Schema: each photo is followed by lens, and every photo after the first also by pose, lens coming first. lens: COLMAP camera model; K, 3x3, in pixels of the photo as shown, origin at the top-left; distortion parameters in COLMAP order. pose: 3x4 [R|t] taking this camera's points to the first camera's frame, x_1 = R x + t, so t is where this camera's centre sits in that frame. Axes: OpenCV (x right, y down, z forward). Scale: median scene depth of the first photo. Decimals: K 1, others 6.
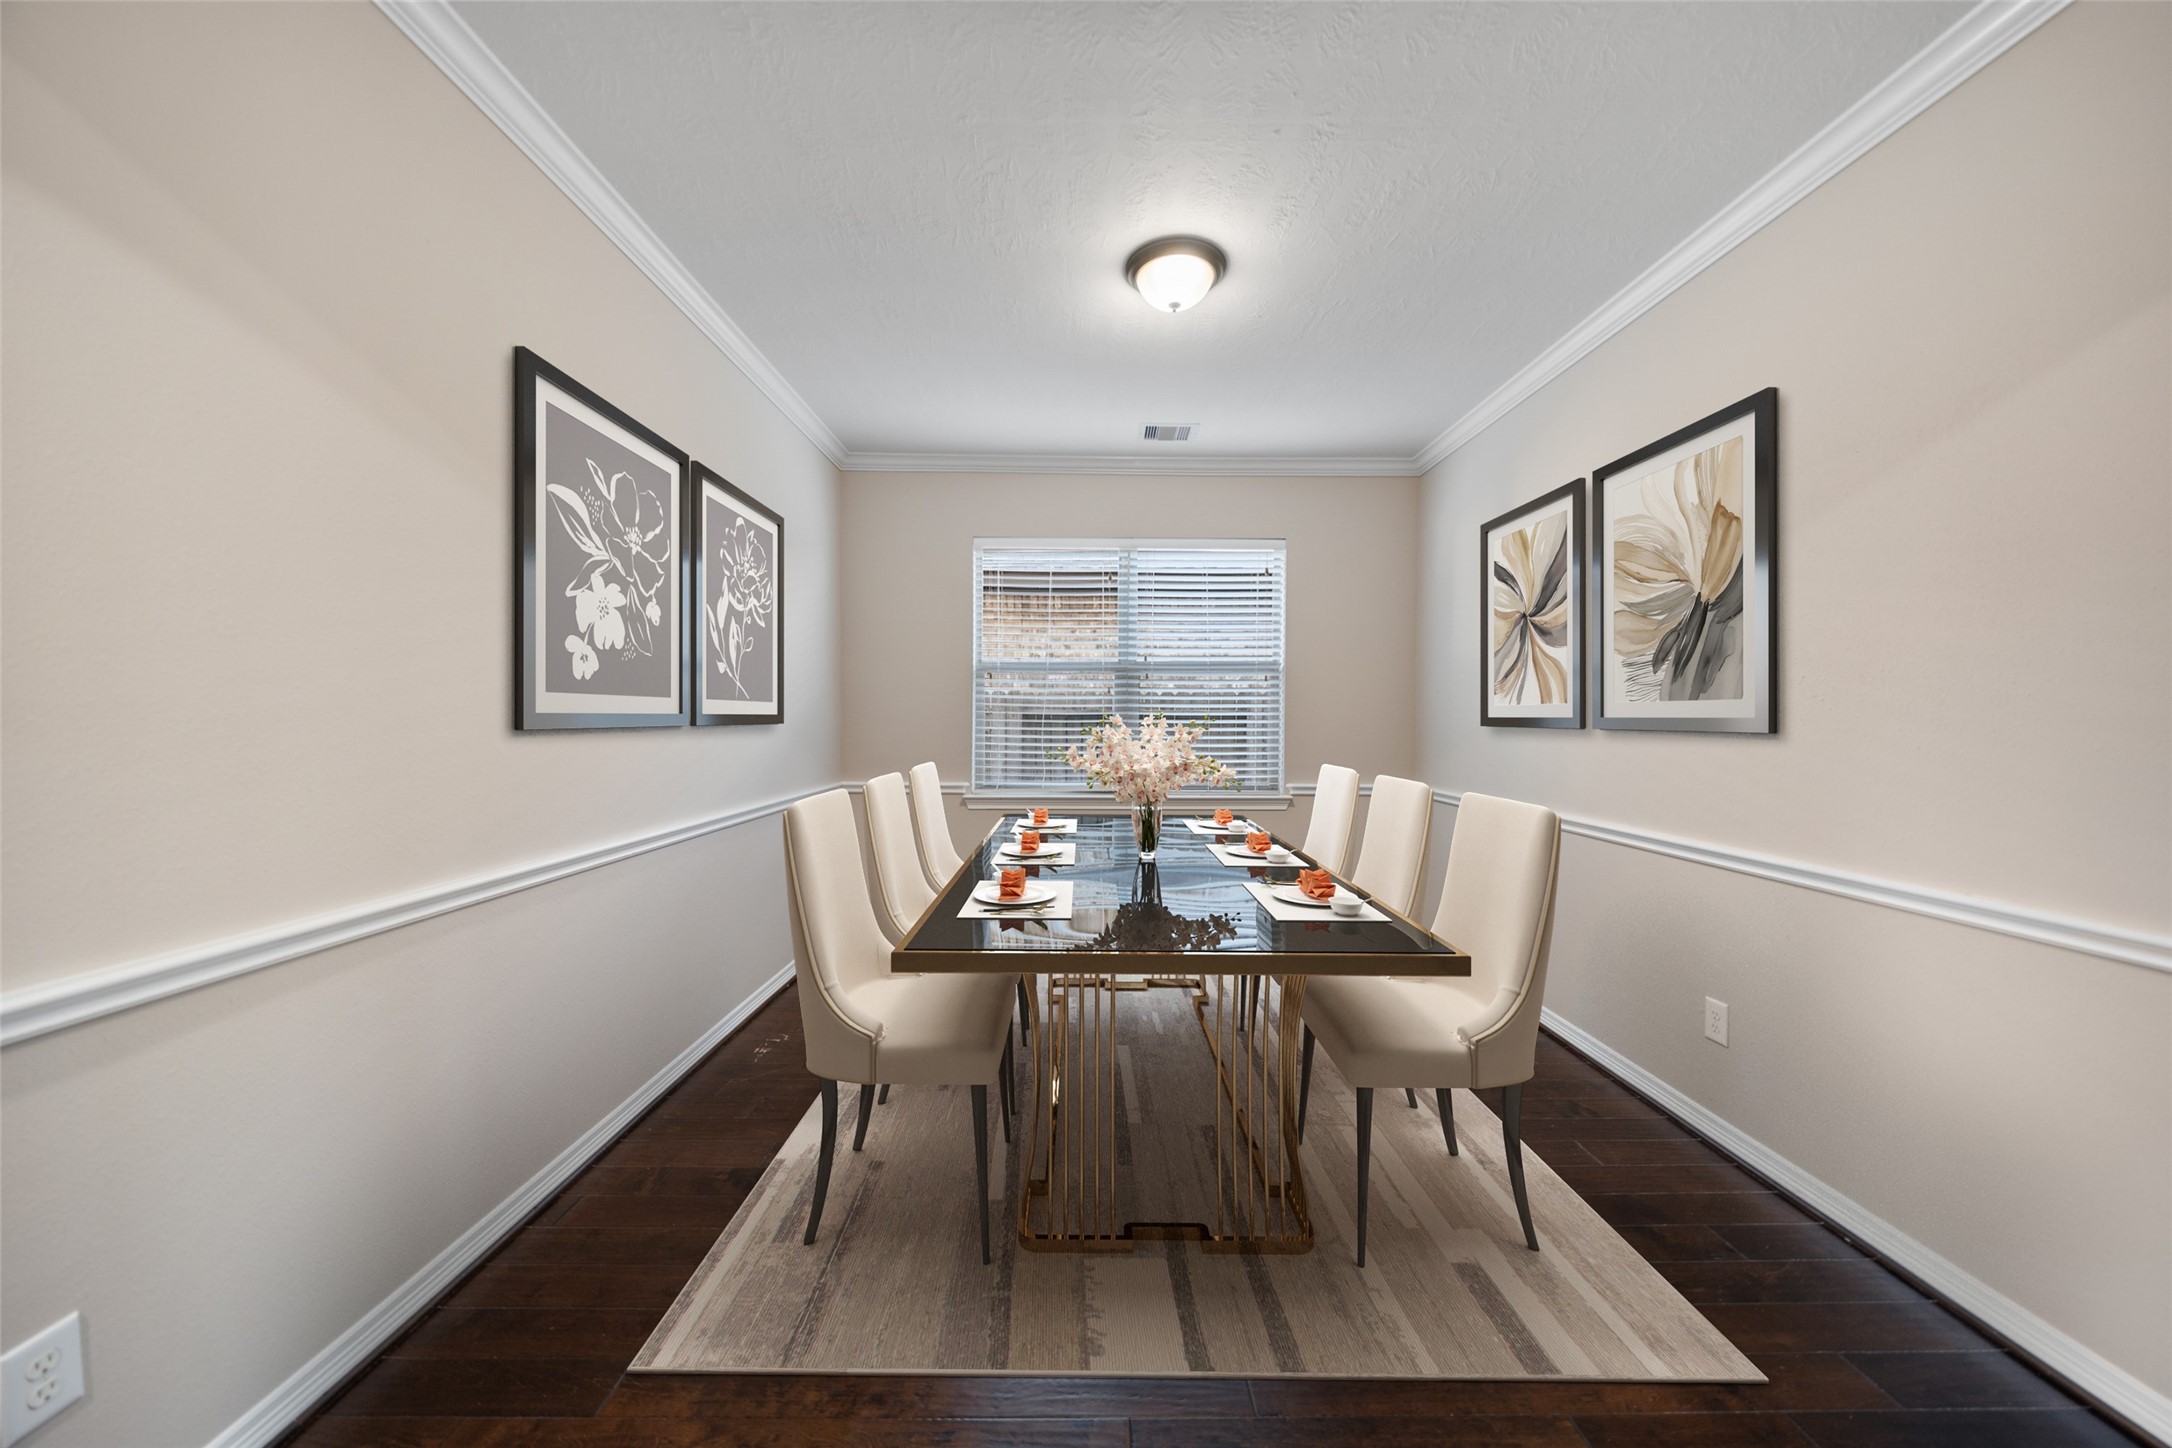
lens RADIAL K [[745.2, 0, 1081.1], [0, 745.2, 717.9], [0, 0, 1]] dist [-0.002041, -0.000550]
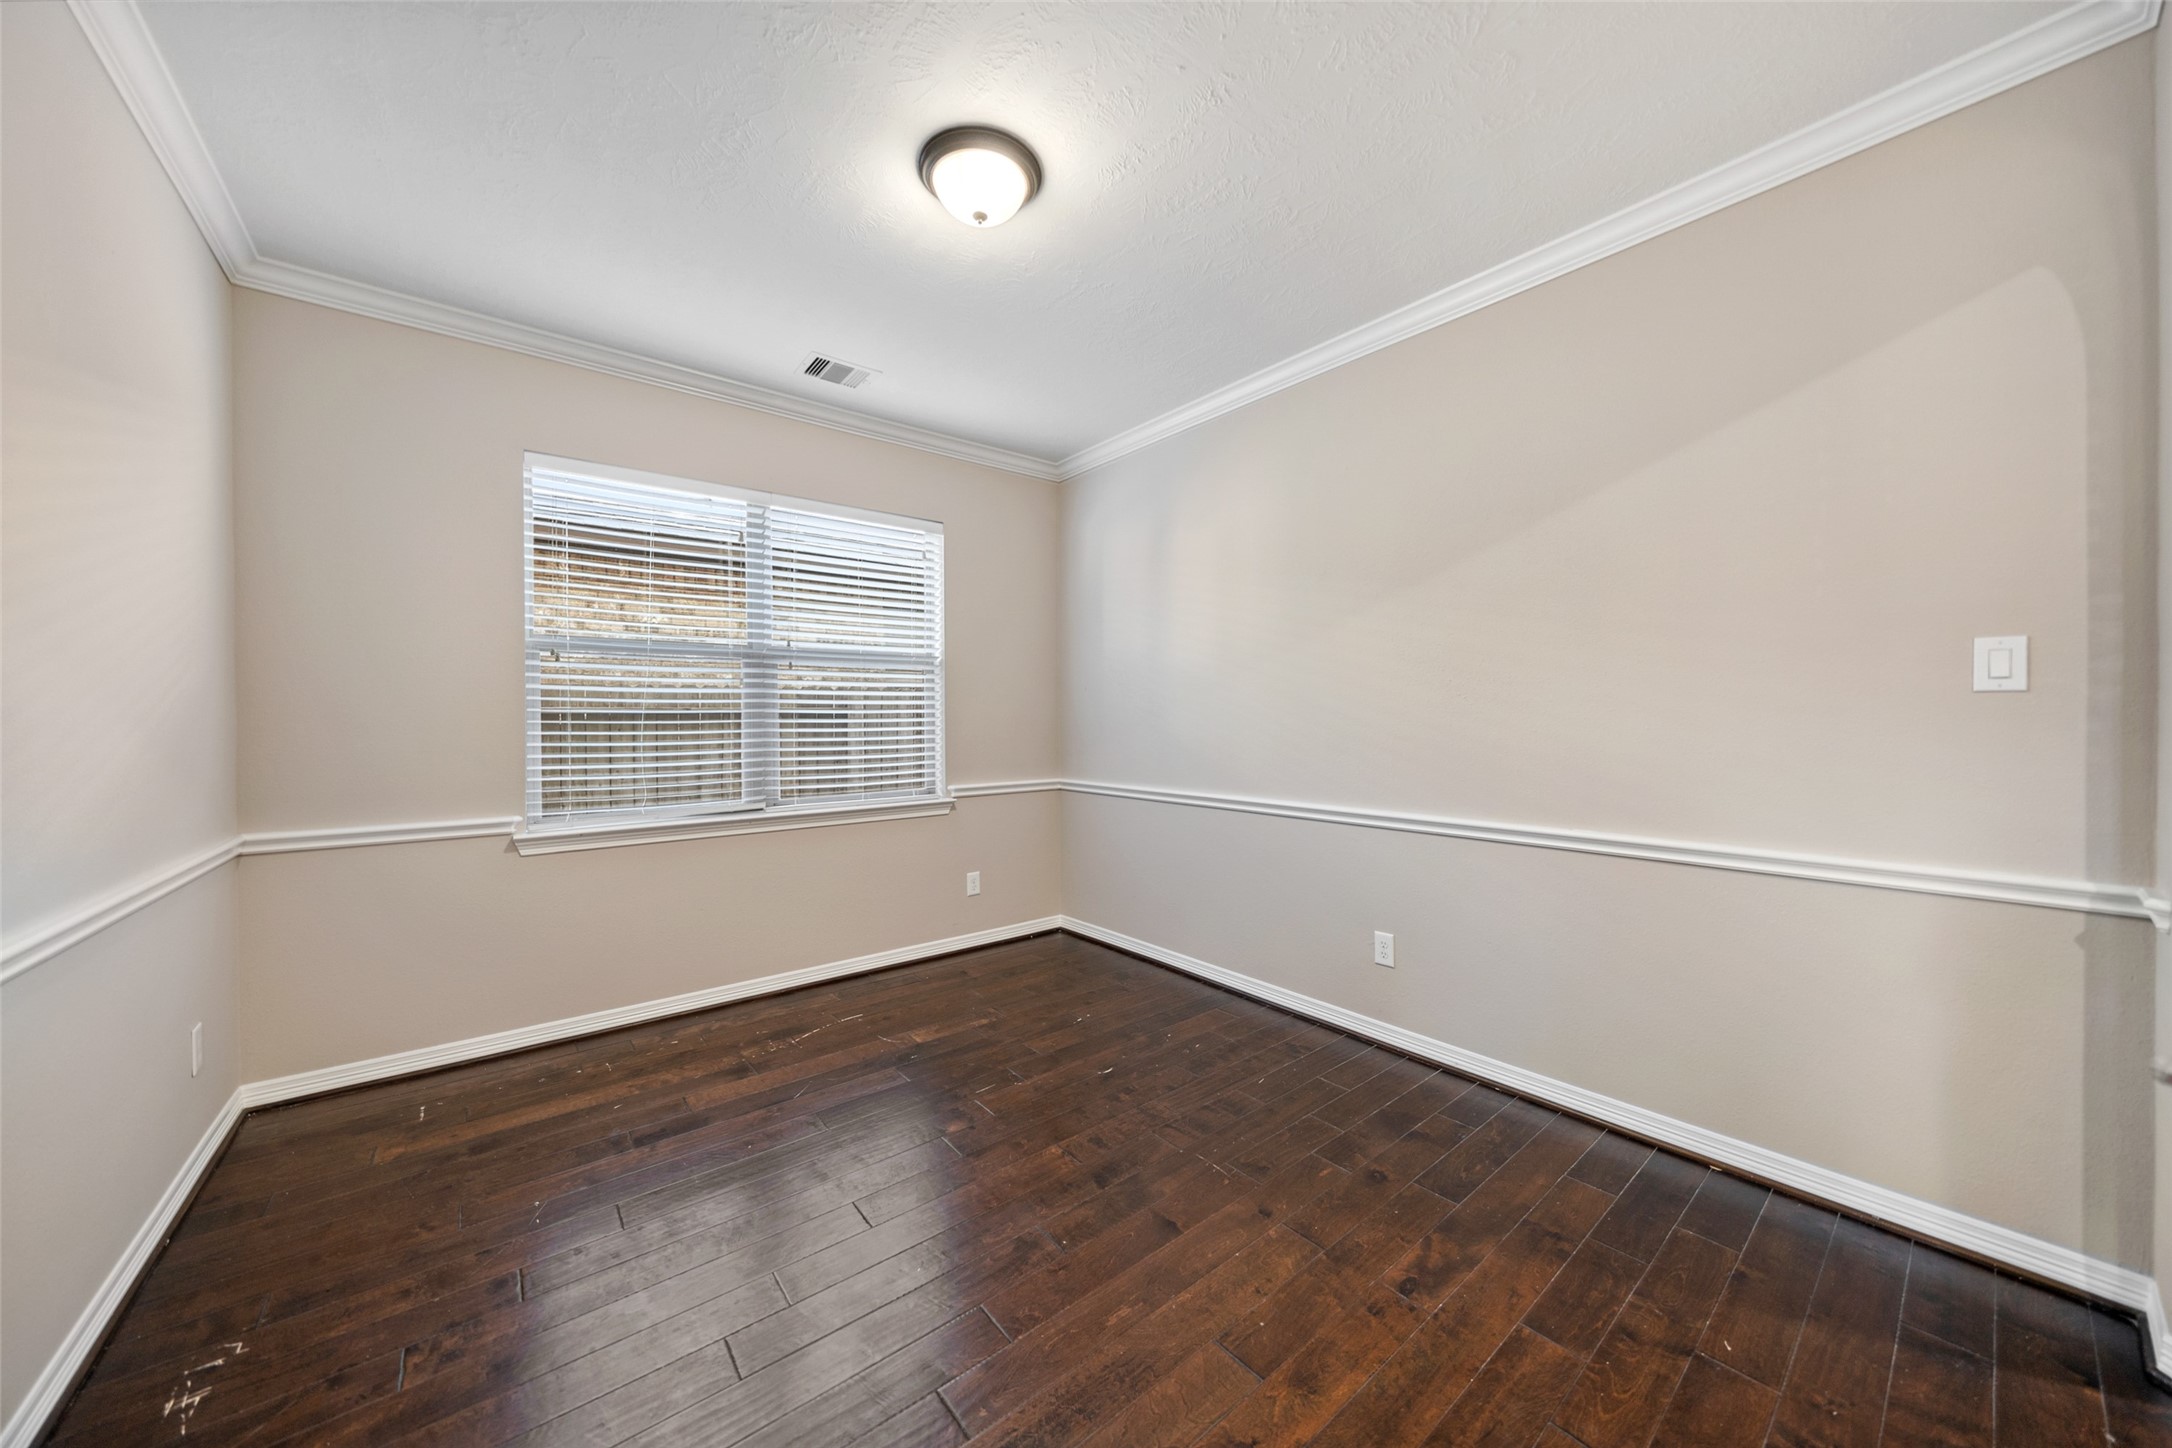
lens RADIAL K [[745.2, 0, 1086.1], [0, 745.2, 718.8], [0, 0, 1]] dist [-0.002041, -0.000550]
pose [[0.781532, -0.008615, 0.623806, -0.165283], [0.007199, 0.999963, 0.004790, 0.001158], [-0.623824, 0.000747, 0.781565, 0.157653]]
